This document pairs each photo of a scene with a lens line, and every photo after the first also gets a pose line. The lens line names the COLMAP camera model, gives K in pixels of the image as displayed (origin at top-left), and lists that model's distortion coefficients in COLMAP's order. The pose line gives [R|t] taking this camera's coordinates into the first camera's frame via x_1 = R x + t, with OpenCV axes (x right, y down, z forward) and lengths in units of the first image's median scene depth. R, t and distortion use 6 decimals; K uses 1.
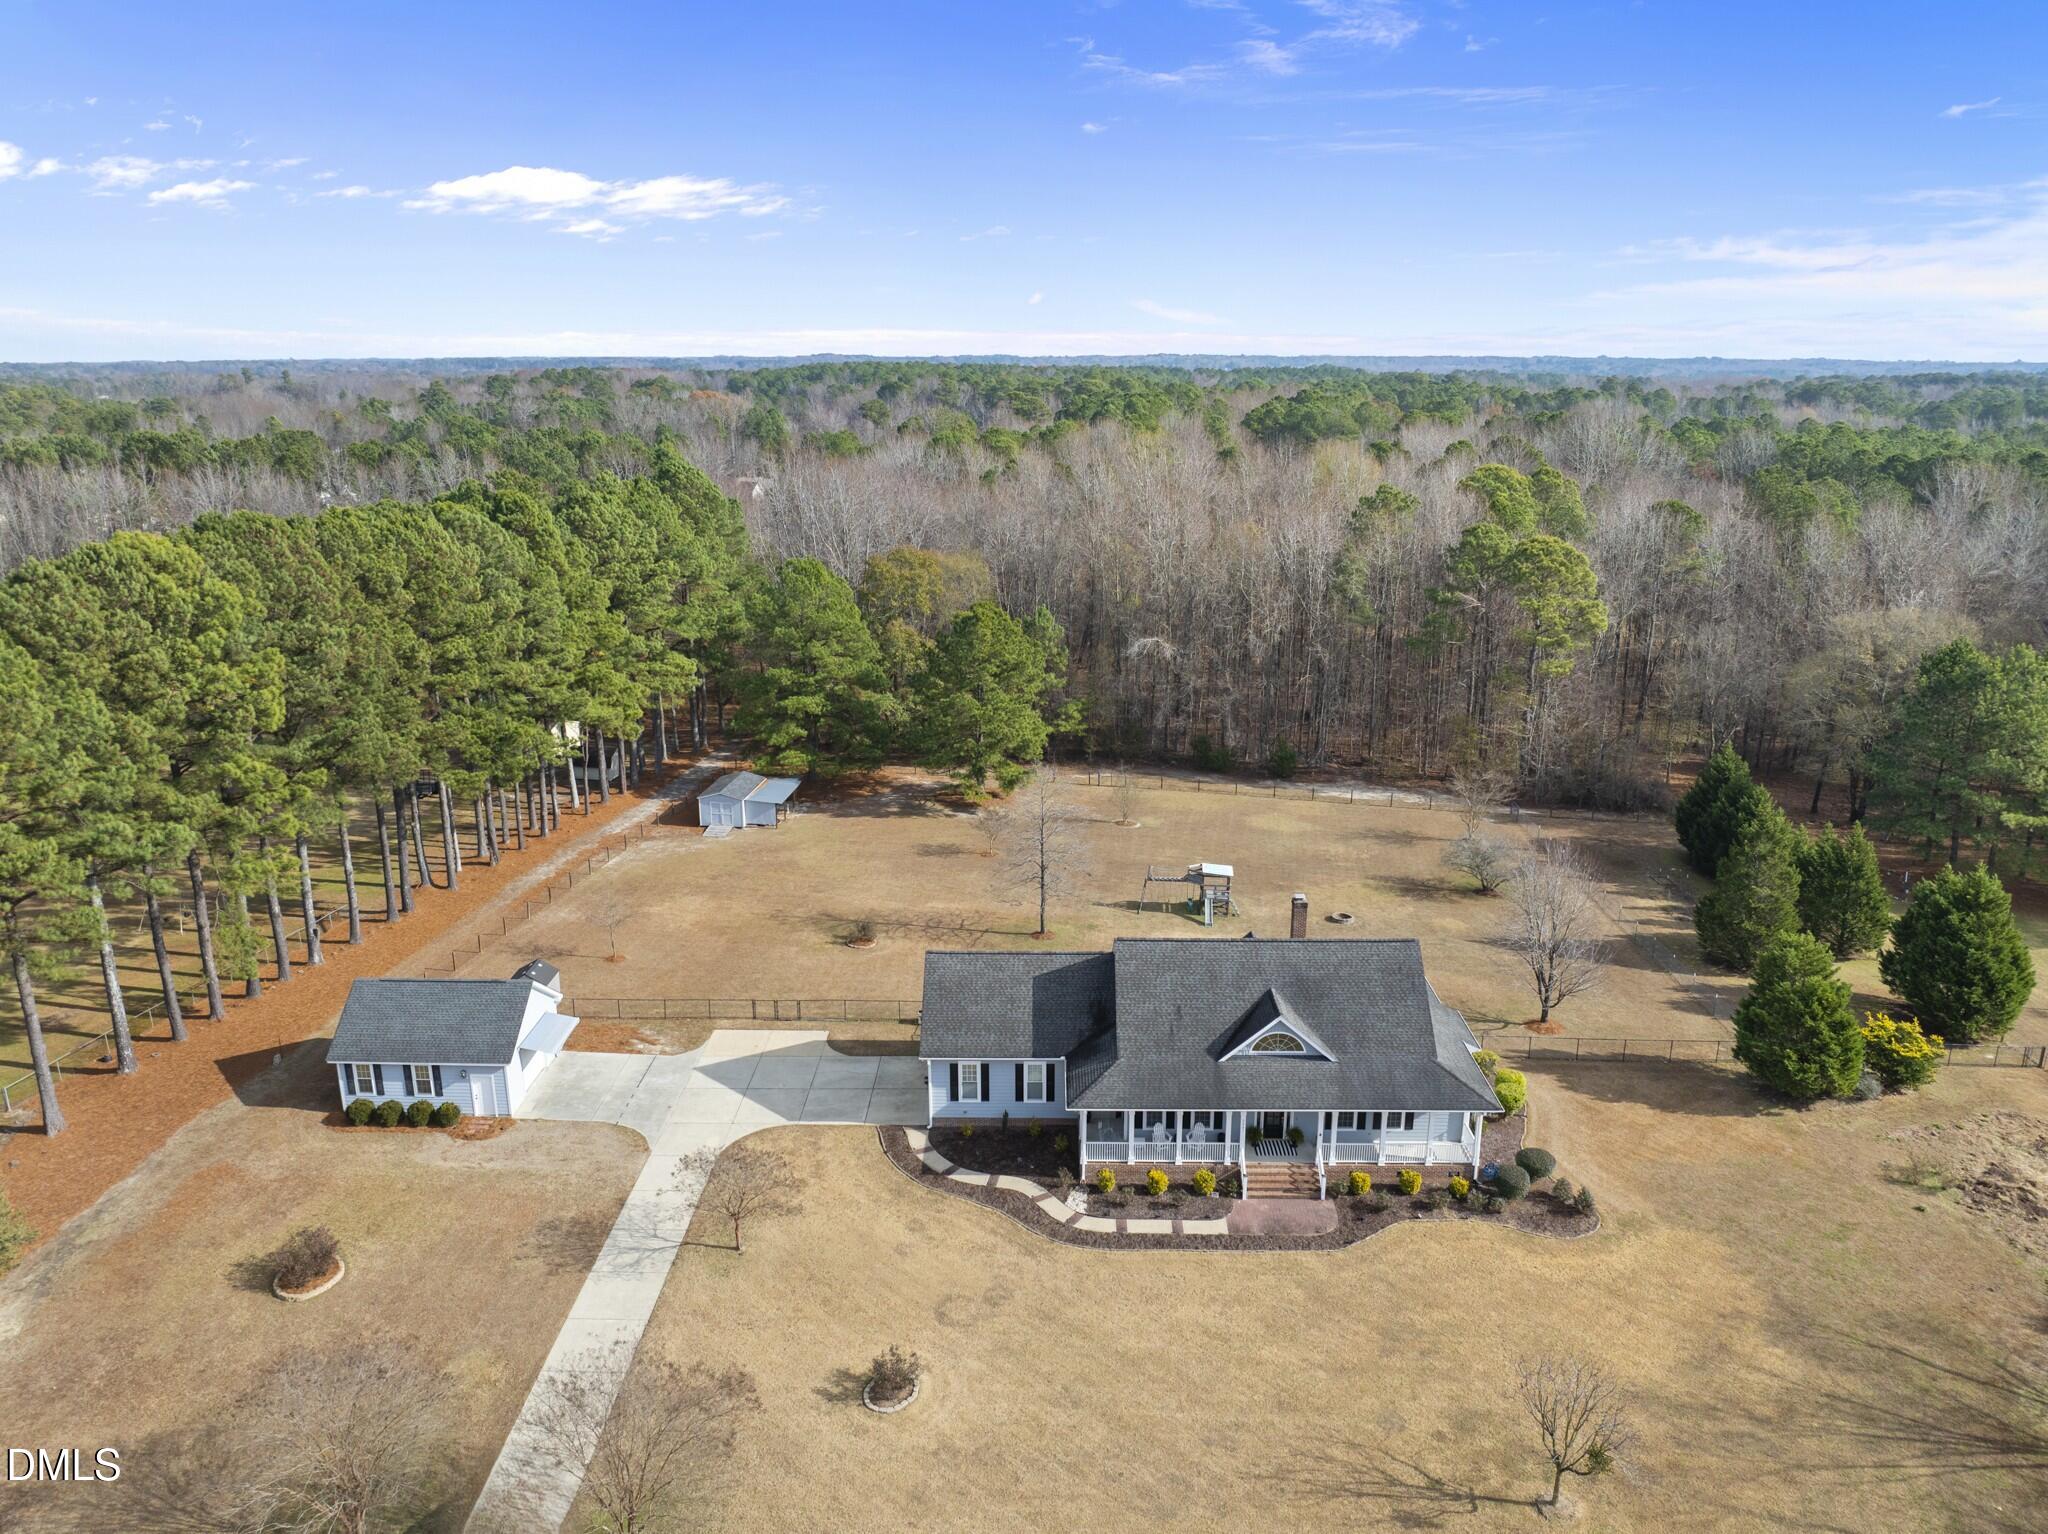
lens RADIAL K [[1406.2, 0, 1025.7], [0, 1406.2, 762.4], [0, 0, 1]] dist [-0.036795, -0.000556]
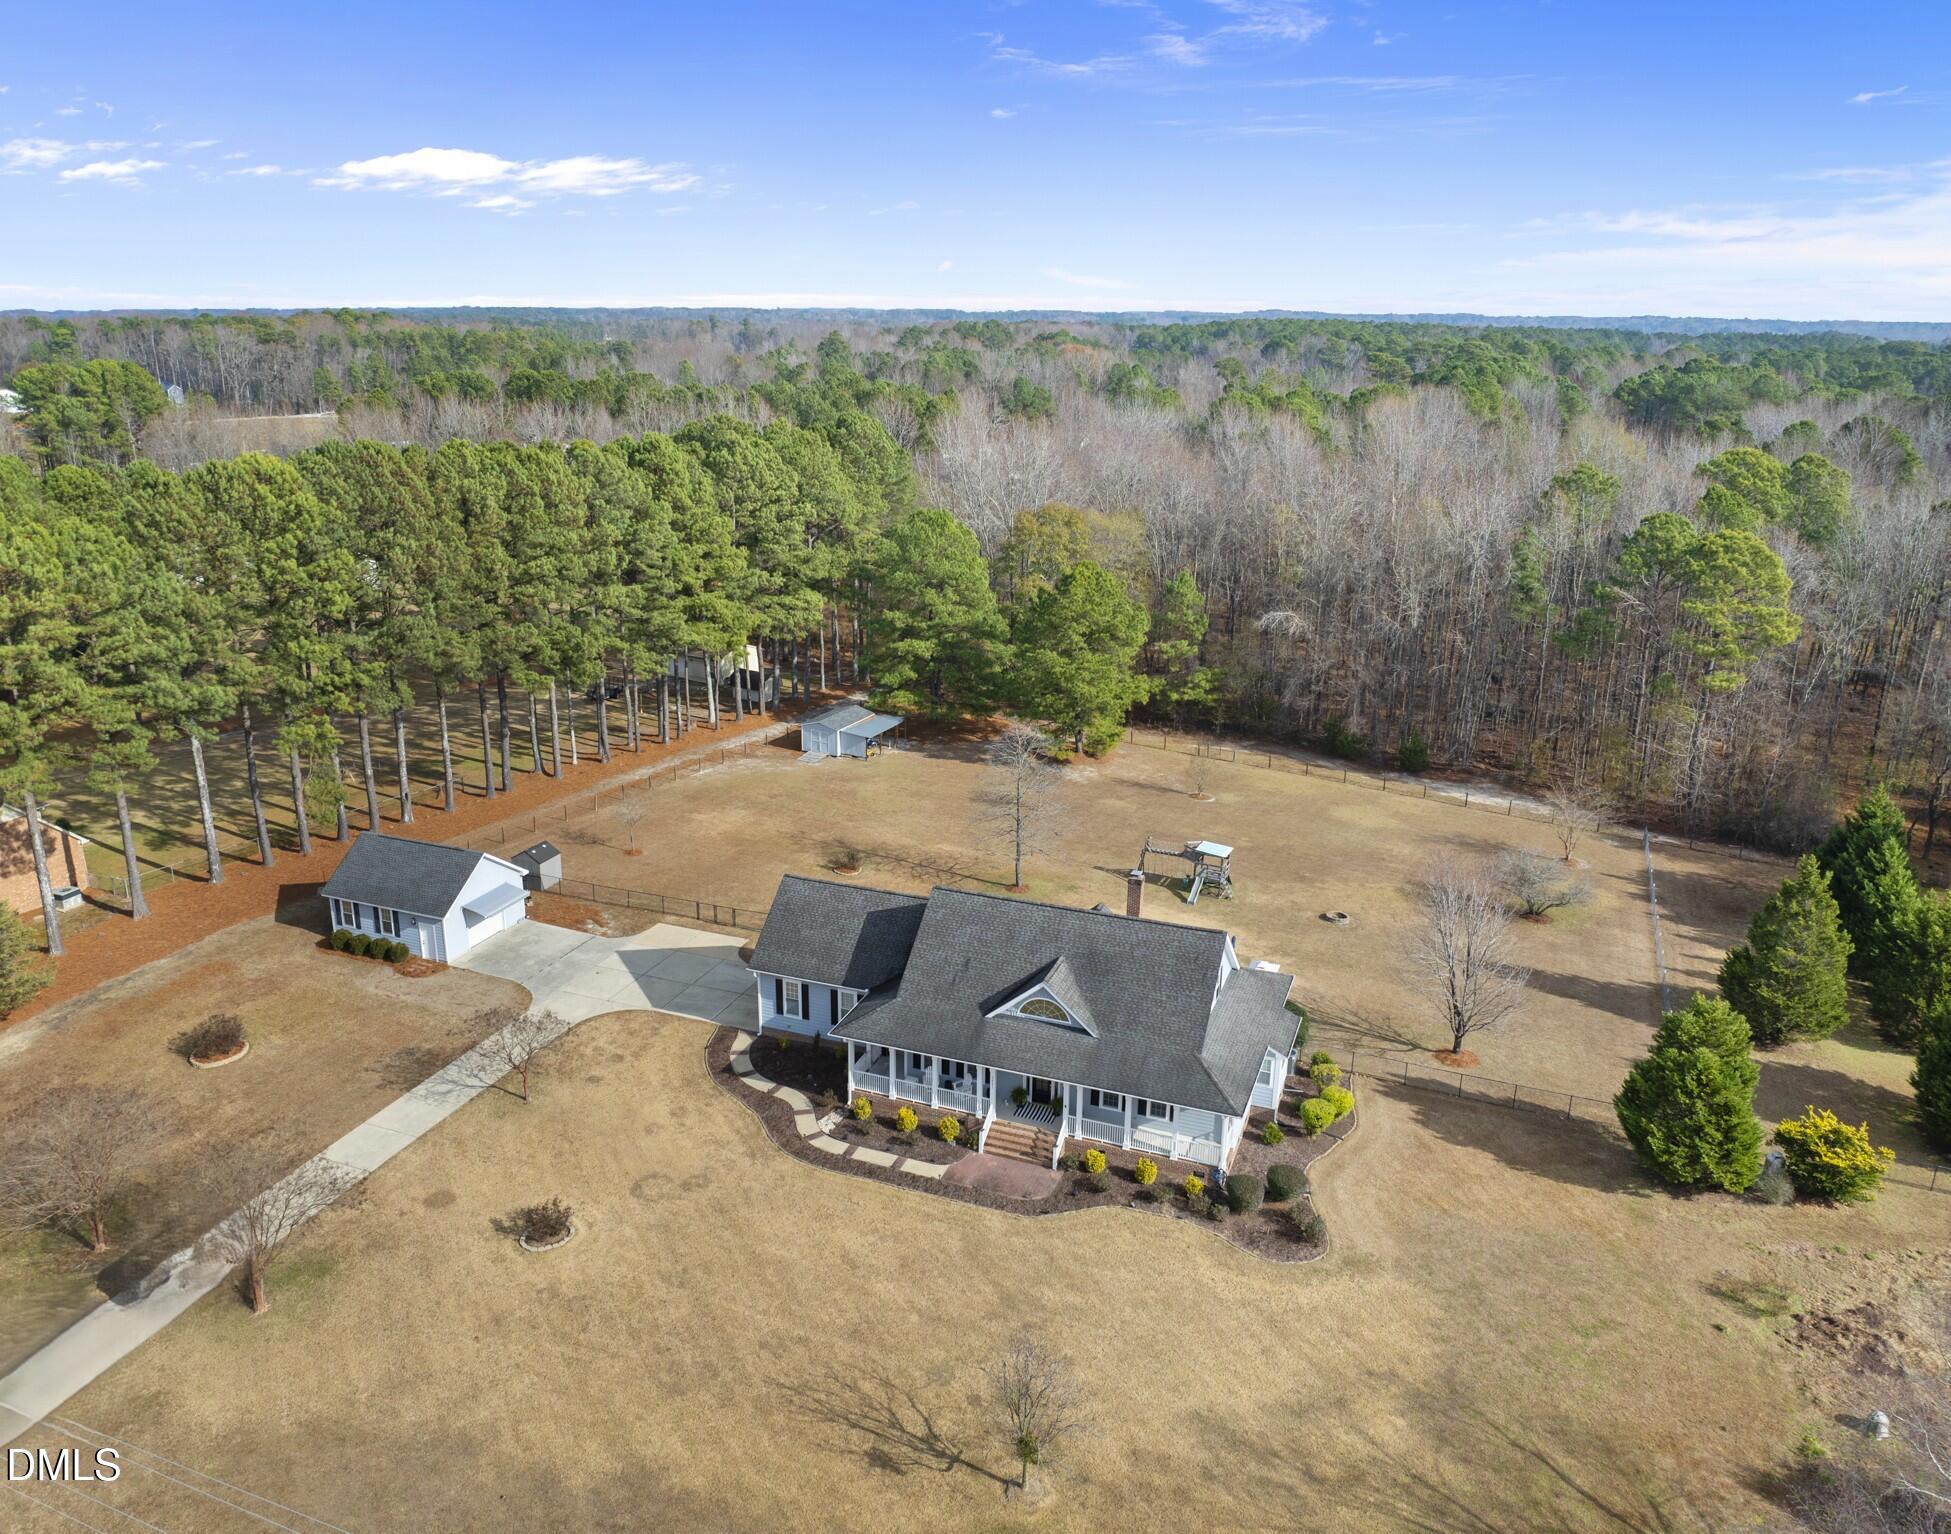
lens RADIAL K [[1413.5, 0, 955.2], [0, 1413.5, 752.4], [0, 0, 1]] dist [-0.033620, -0.002551]
pose [[0.937162, 0.111490, -0.330603, 0.369647], [-0.104507, 0.993764, 0.038882, -0.012394], [0.332876, -0.001889, 0.942969, 0.023968]]
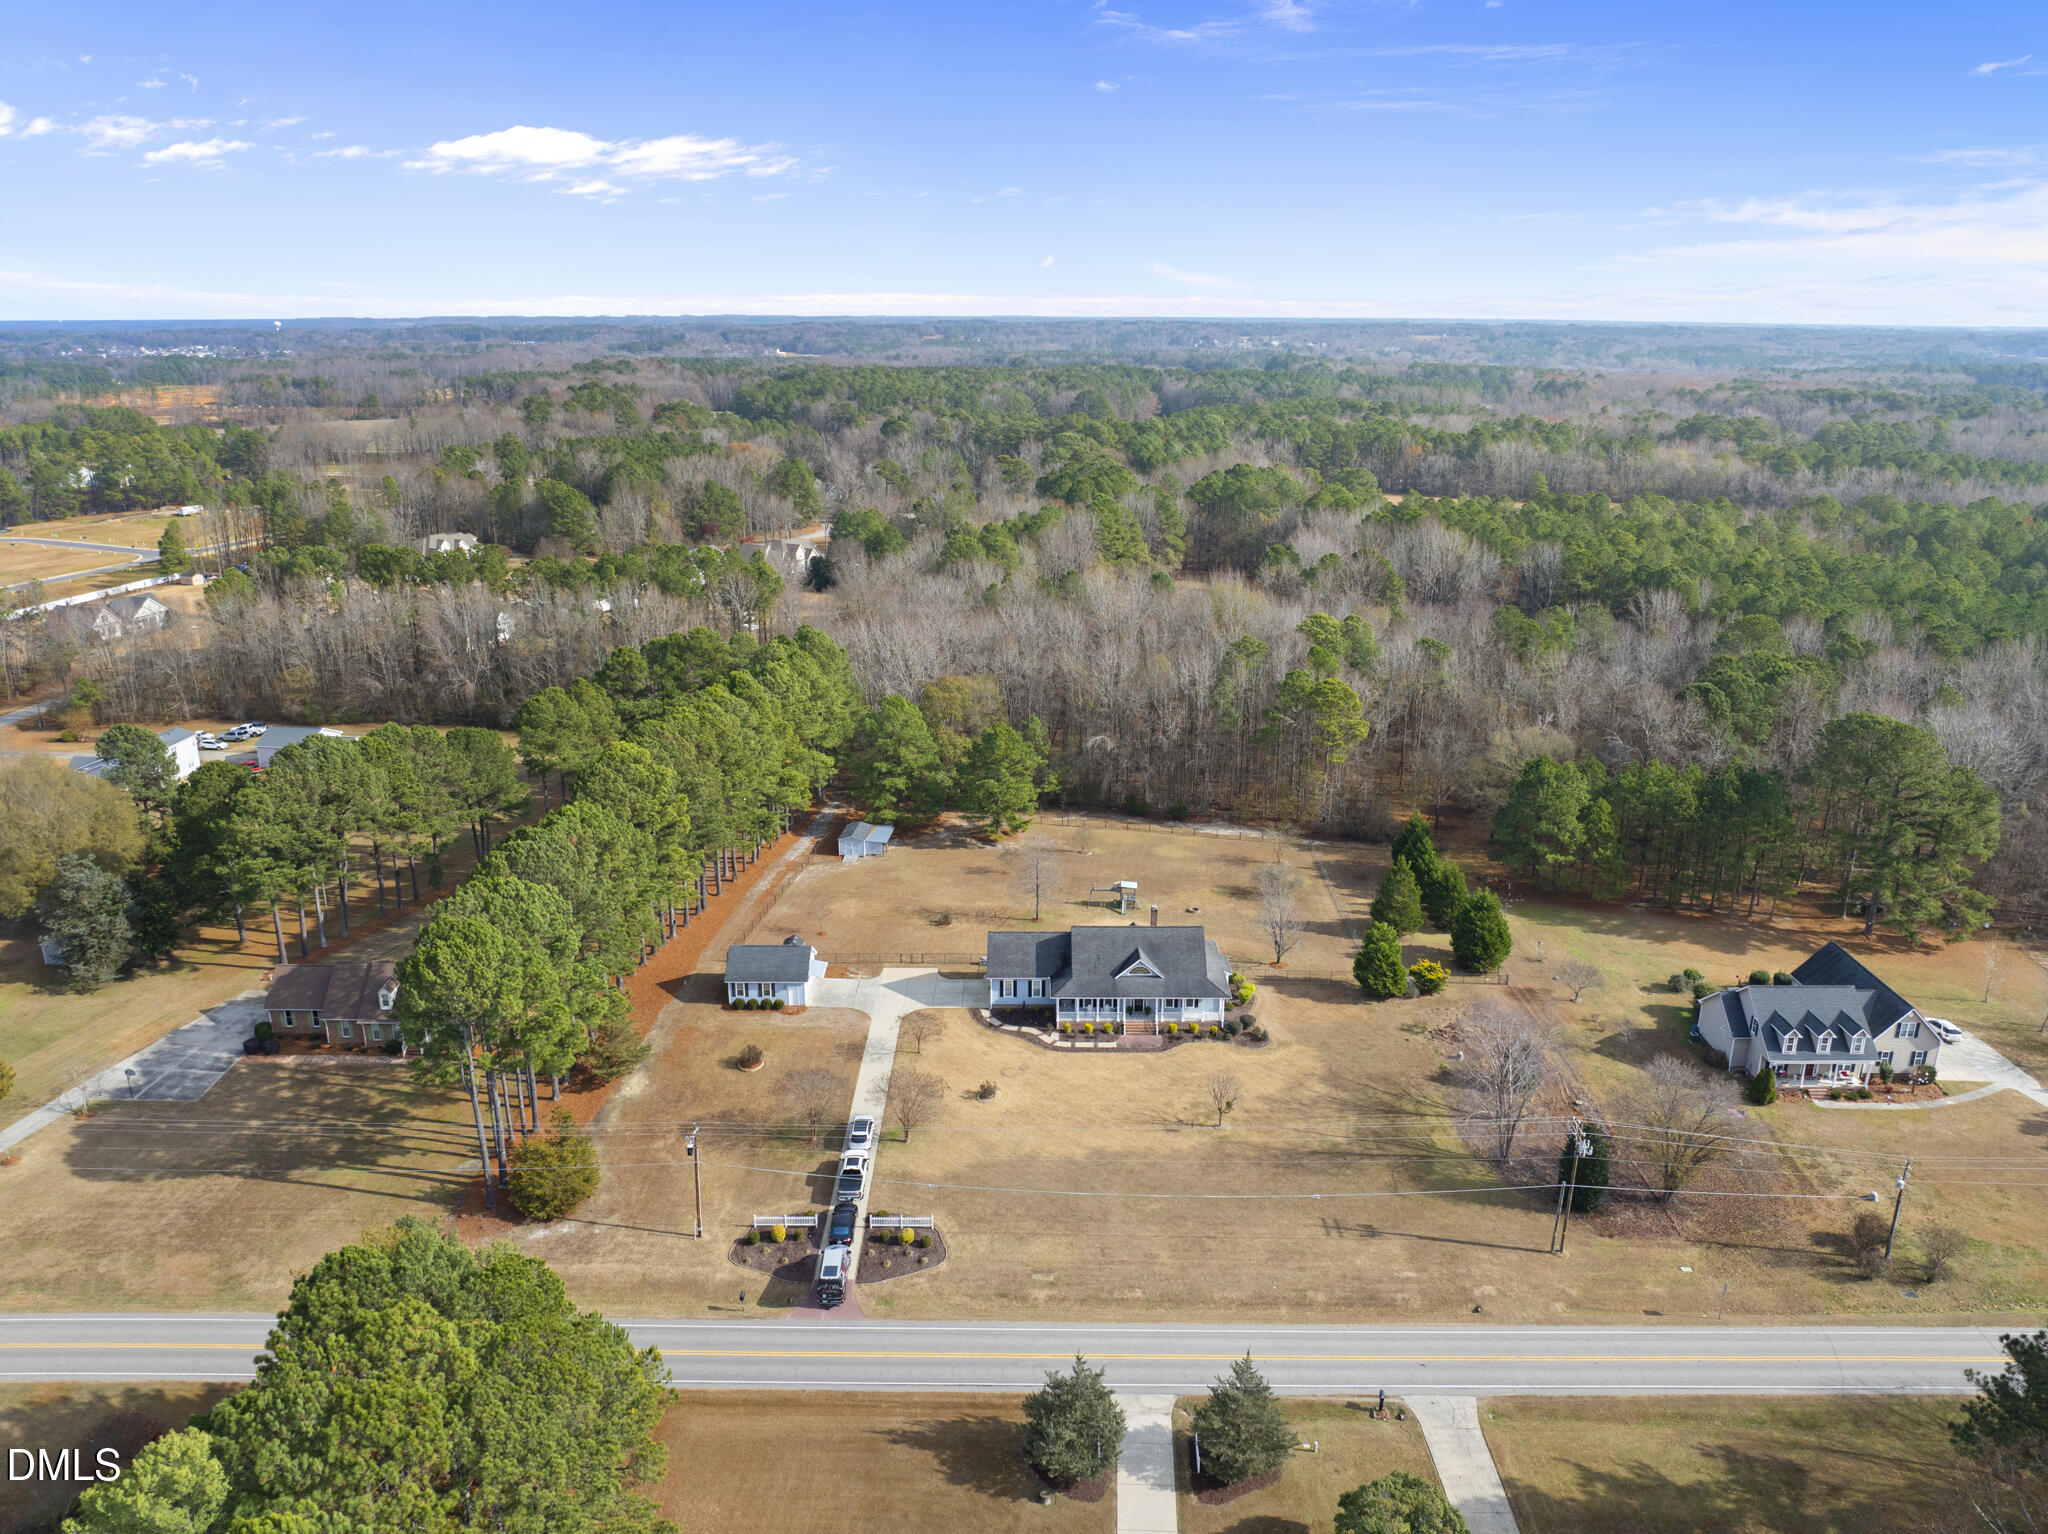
lens RADIAL K [[1406.2, 0, 1016.9], [0, 1406.2, 771.4], [0, 0, 1]] dist [-0.036795, -0.000556]
pose [[0.999953, -0.002257, 0.009470, -0.042118], [0.001910, 0.999332, 0.036492, -0.190360], [-0.009546, -0.036472, 0.999289, -1.156911]]
